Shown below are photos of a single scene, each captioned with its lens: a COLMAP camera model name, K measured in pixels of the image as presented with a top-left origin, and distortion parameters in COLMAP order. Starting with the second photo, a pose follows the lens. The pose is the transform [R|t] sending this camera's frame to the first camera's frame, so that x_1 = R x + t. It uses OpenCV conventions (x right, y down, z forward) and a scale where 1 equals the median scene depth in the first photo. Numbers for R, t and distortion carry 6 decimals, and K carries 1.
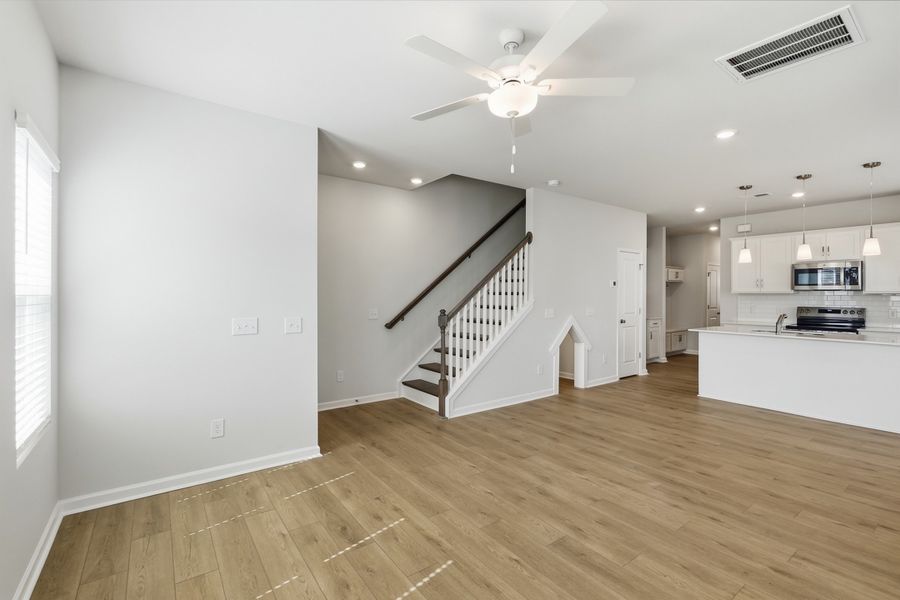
lens RADIAL K [[402.5, 0, 448.0], [0, 402.5, 293.5], [0, 0, 1]] dist [0.000469, -0.001019]
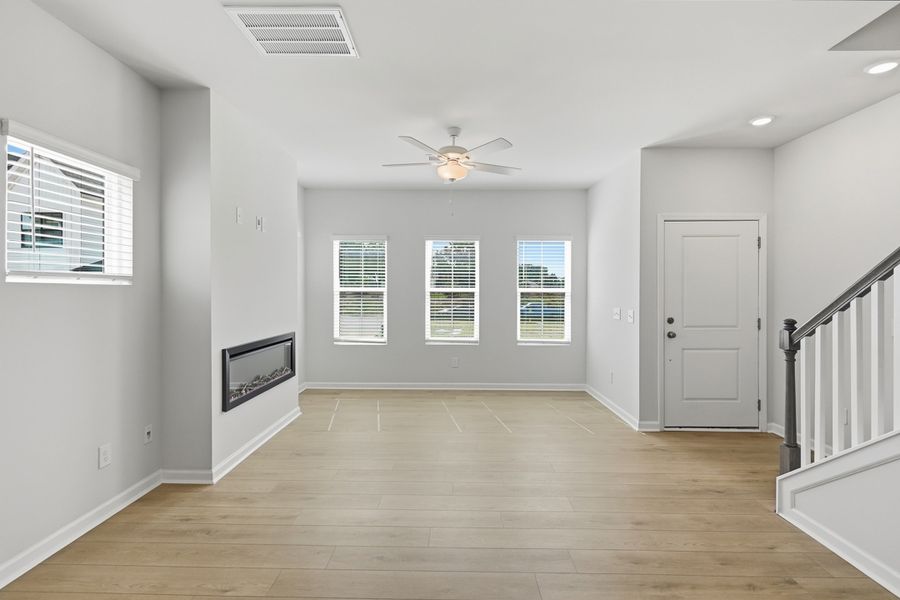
lens RADIAL K [[402.5, 0, 449.2], [0, 402.5, 297.9], [0, 0, 1]] dist [0.000469, -0.001019]
pose [[-0.601914, 0.007582, -0.798525, 1.012763], [-0.003611, 0.999919, 0.012216, 0.008999], [0.798552, 0.010236, -0.601838, 1.364332]]
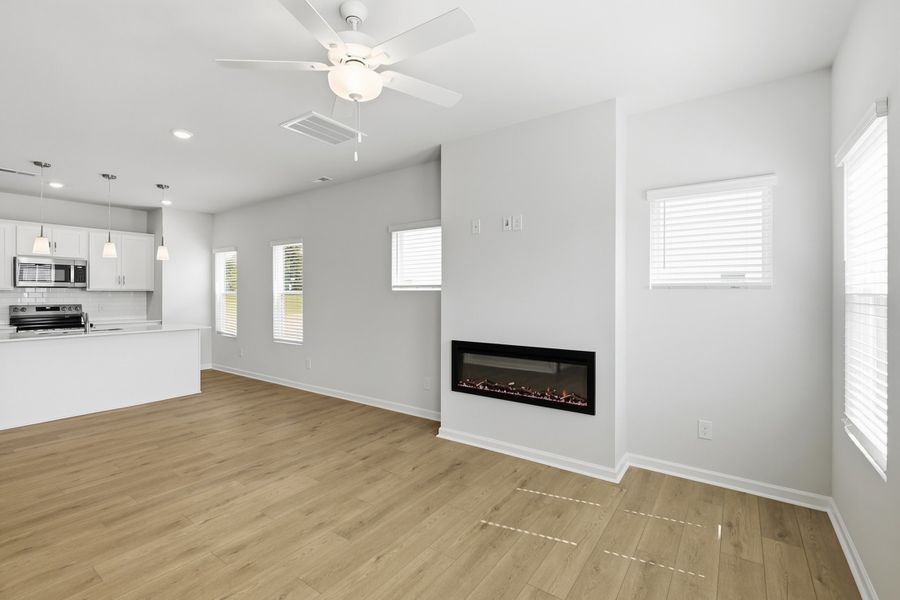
lens RADIAL K [[402.5, 0, 449.2], [0, 402.5, 296.5], [0, 0, 1]] dist [0.000469, -0.001019]
pose [[-0.313482, -0.012122, 0.949517, -0.544715], [-0.003146, 0.999926, 0.011726, 0.000129], [-0.949589, 0.000689, -0.313497, 0.753567]]
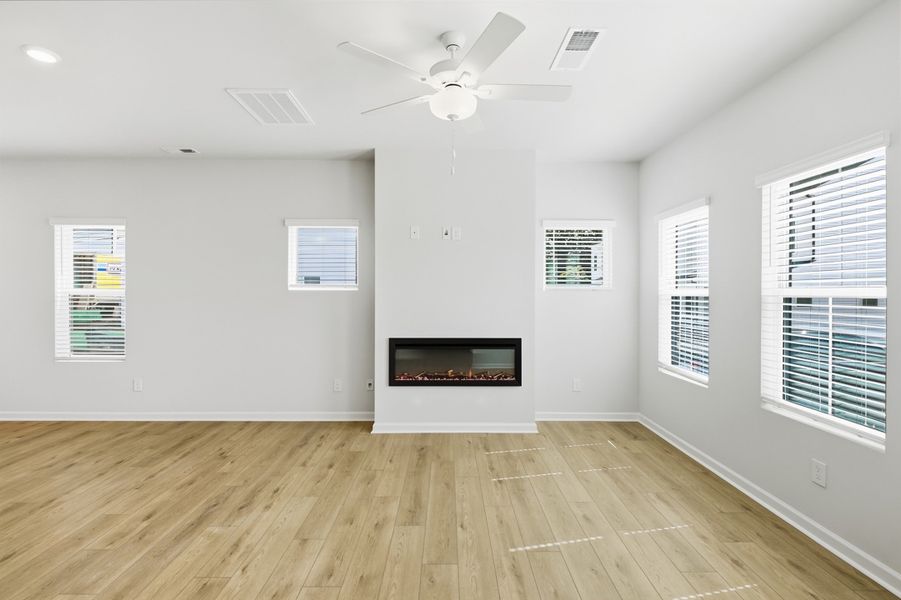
lens RADIAL K [[403.0, 0, 447.6], [0, 403.0, 298.3], [0, 0, 1]] dist [0.000469, -0.001019]
pose [[-0.810588, -0.014425, 0.585439, -0.300438], [-0.007080, 0.999865, 0.014833, -0.000113], [-0.585574, 0.007878, -0.810581, 1.277512]]
